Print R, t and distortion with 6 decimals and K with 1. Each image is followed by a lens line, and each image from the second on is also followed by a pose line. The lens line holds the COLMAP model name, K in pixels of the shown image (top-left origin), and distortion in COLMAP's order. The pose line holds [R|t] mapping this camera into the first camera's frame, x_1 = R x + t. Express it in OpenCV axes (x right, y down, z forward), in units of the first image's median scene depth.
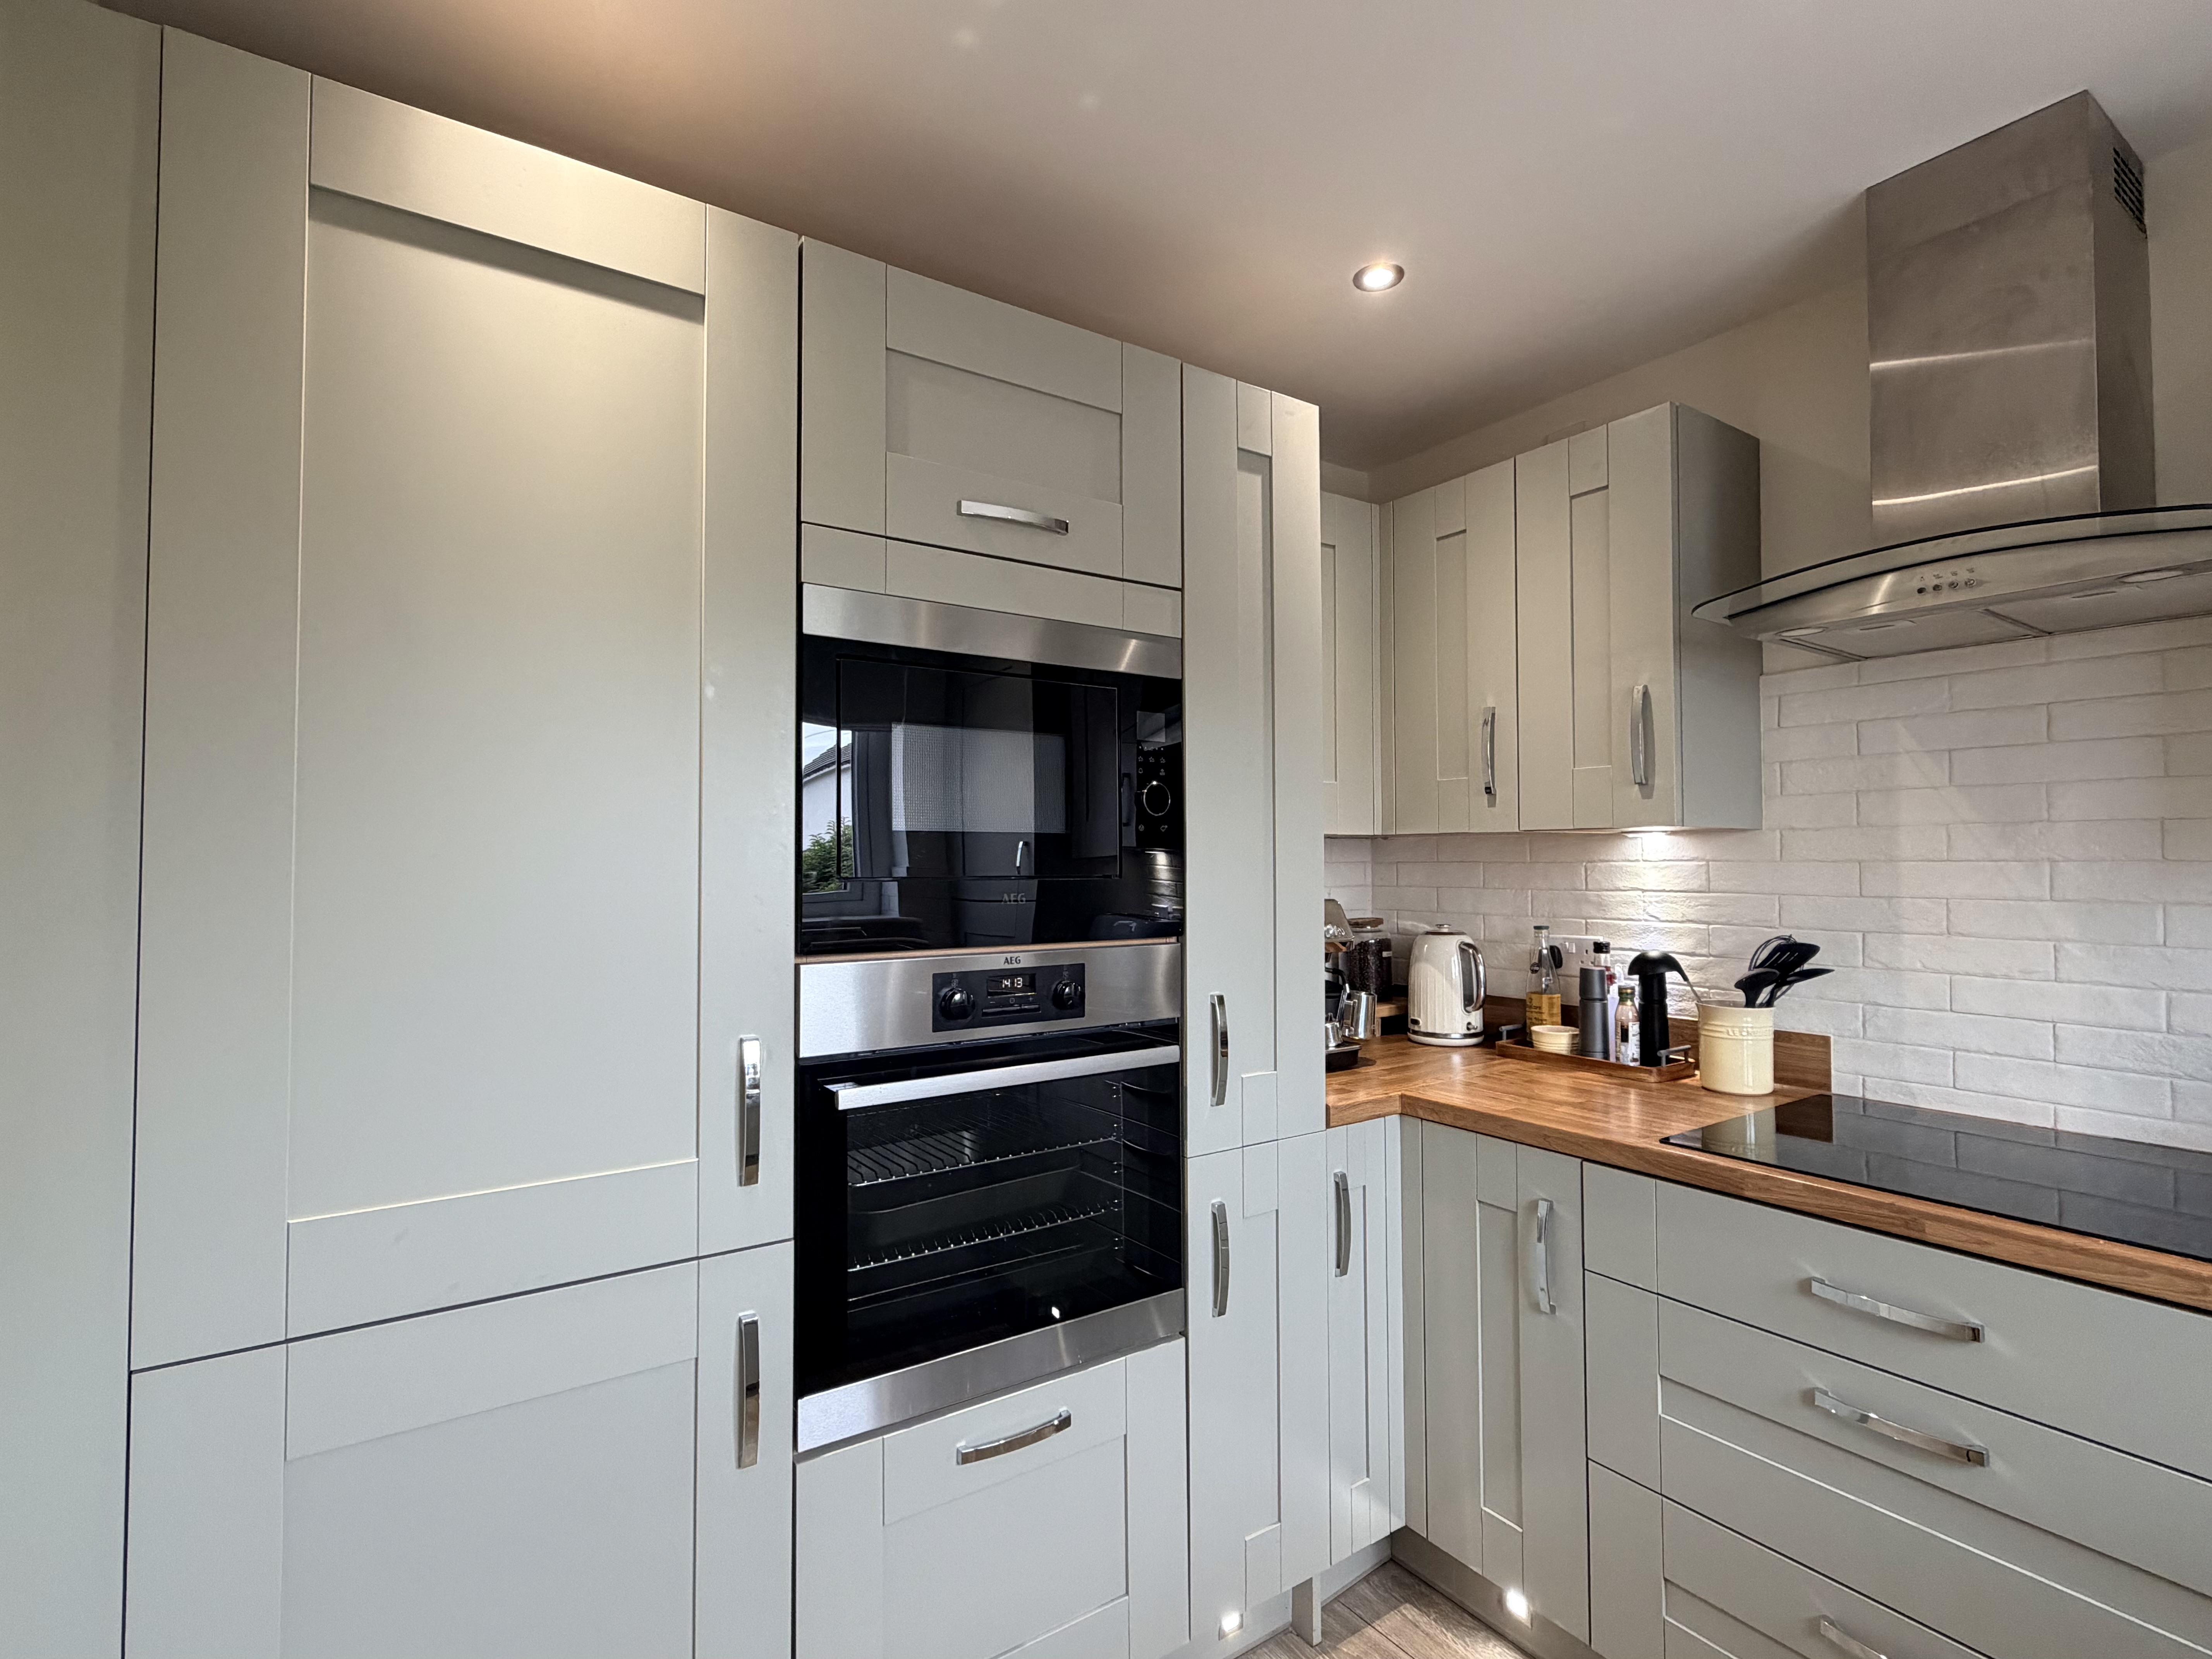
lens RADIAL K [[1060.0, 0, 1106.0], [0, 1060.0, 829.5], [0, 0, 1]] dist [-0.000334, -0.000095]
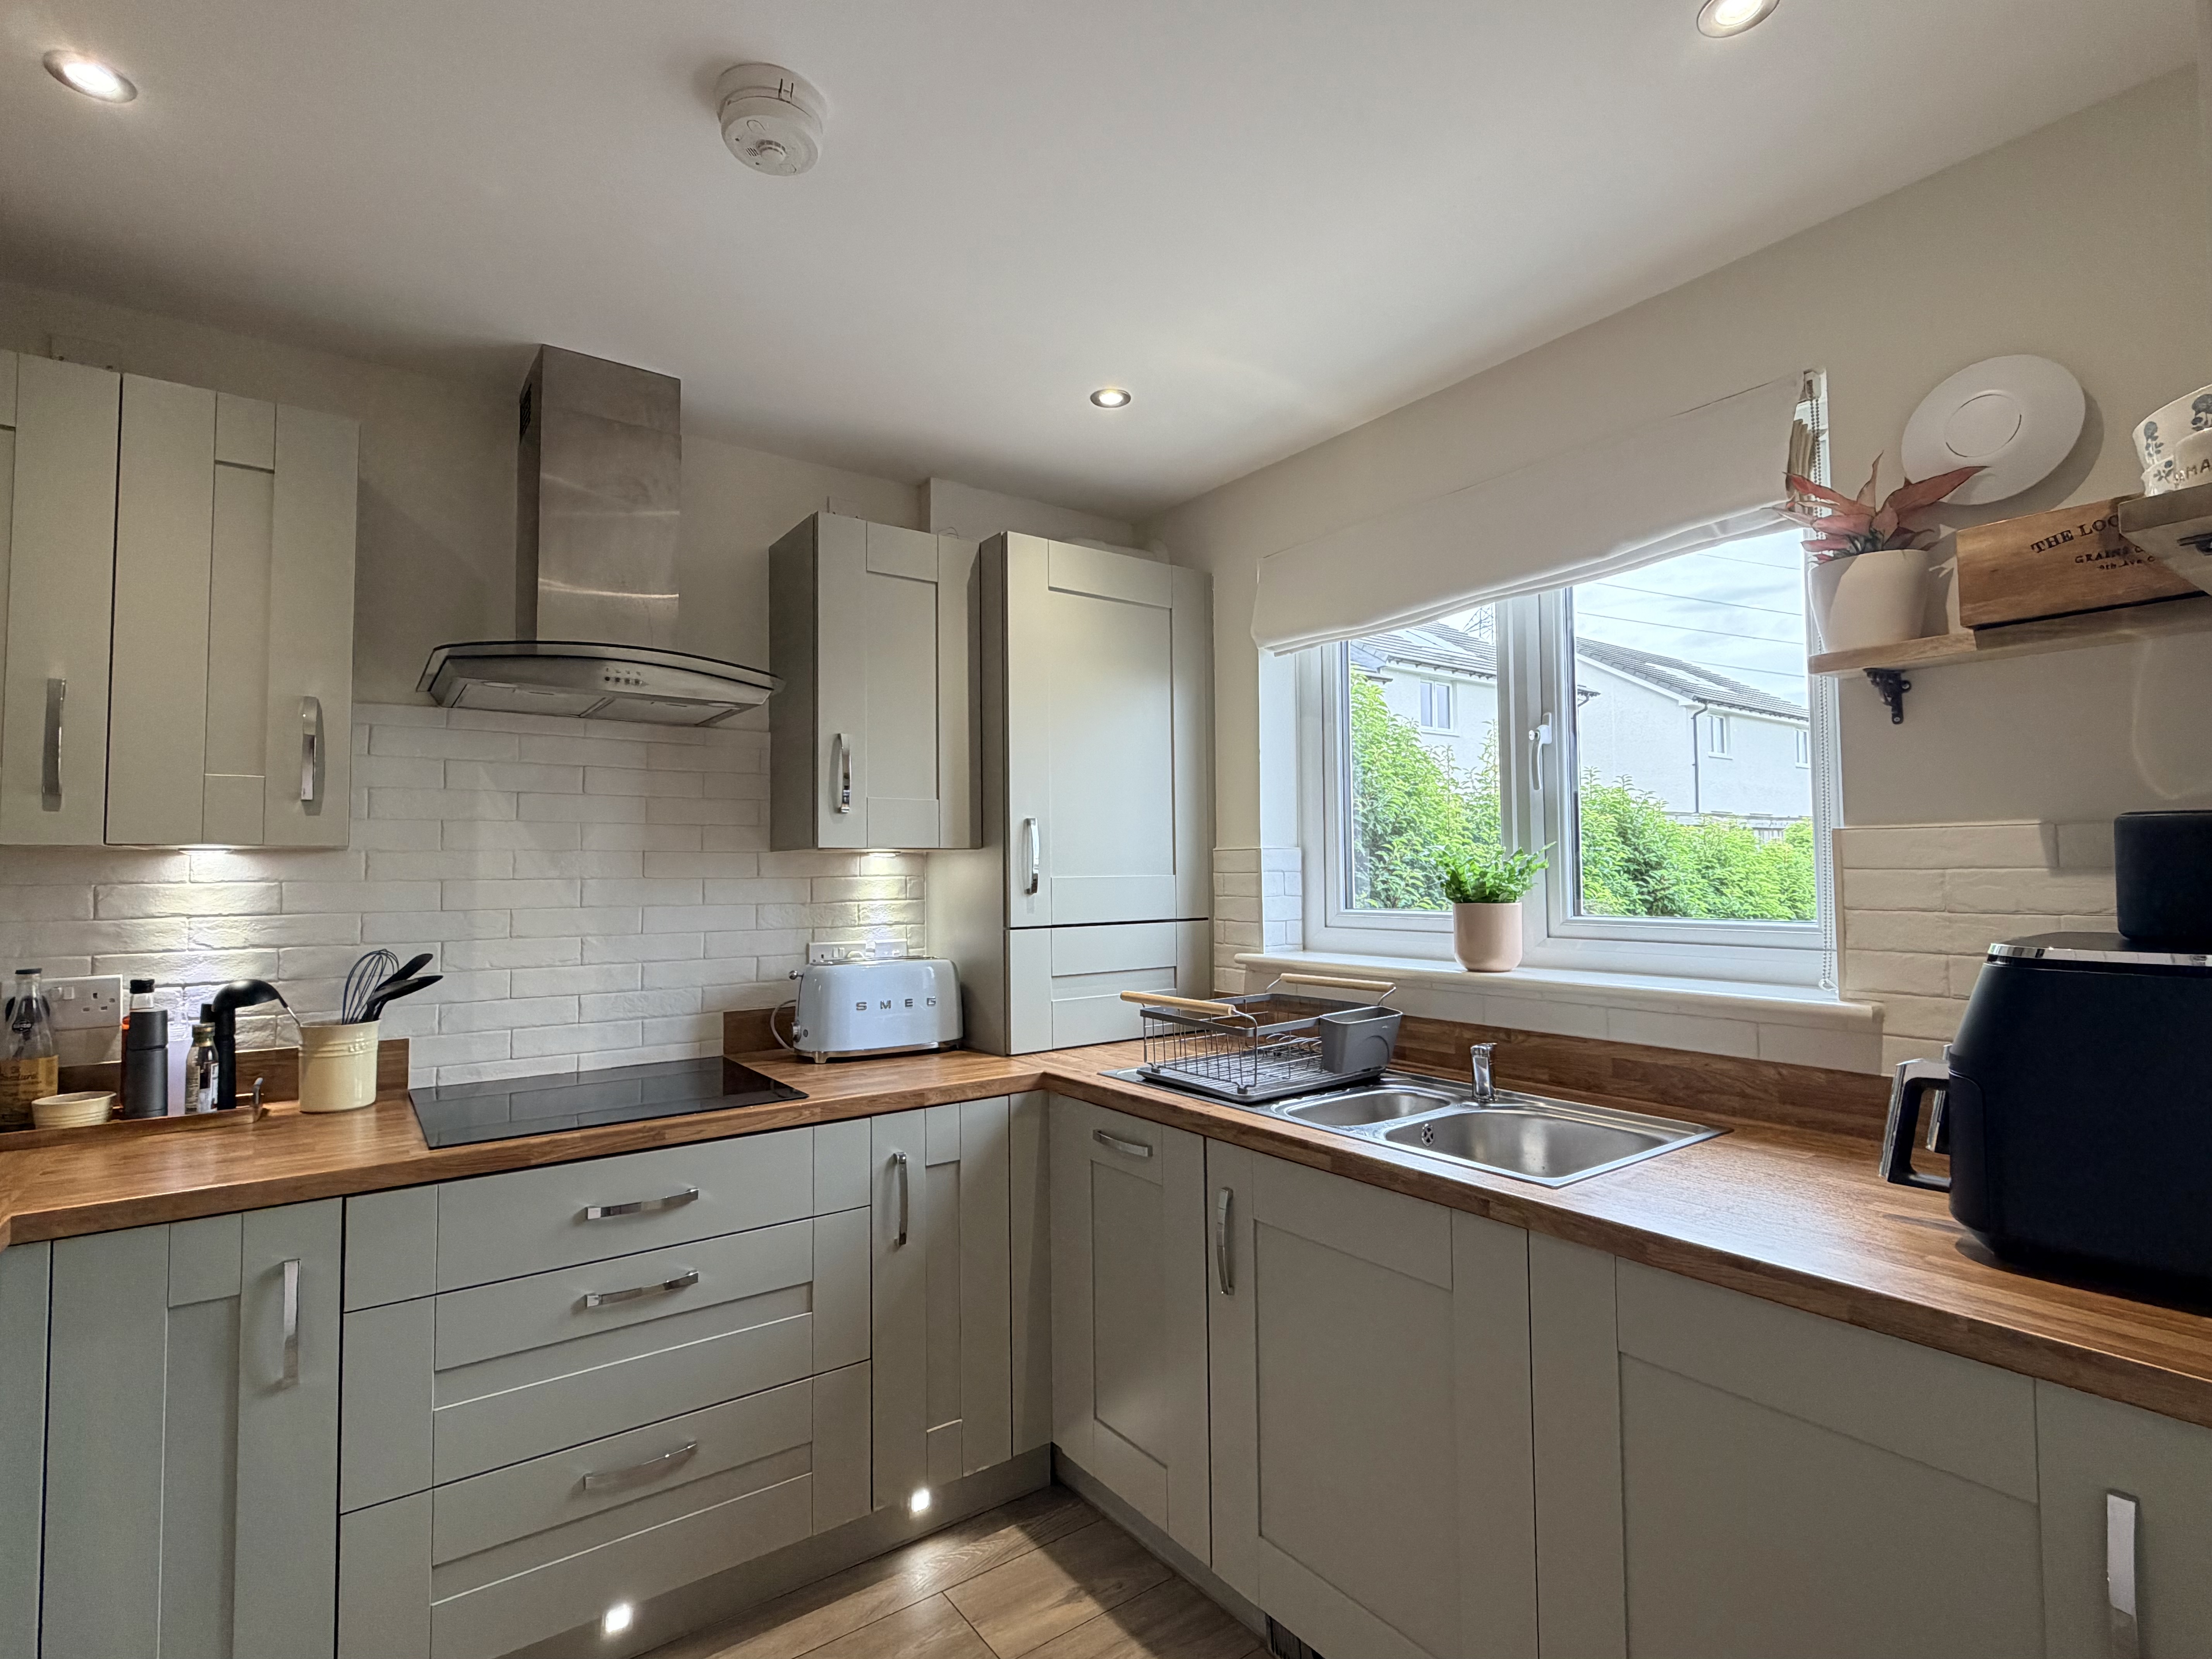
lens RADIAL K [[1060.0, 0, 1106.0], [0, 1060.0, 829.5], [0, 0, 1]] dist [-0.000334, -0.000095]
pose [[-0.030051, 0.042868, 0.998629, -0.457328], [-0.019835, 0.998858, -0.043474, 0.010412], [-0.999352, -0.021114, -0.029166, 0.308842]]
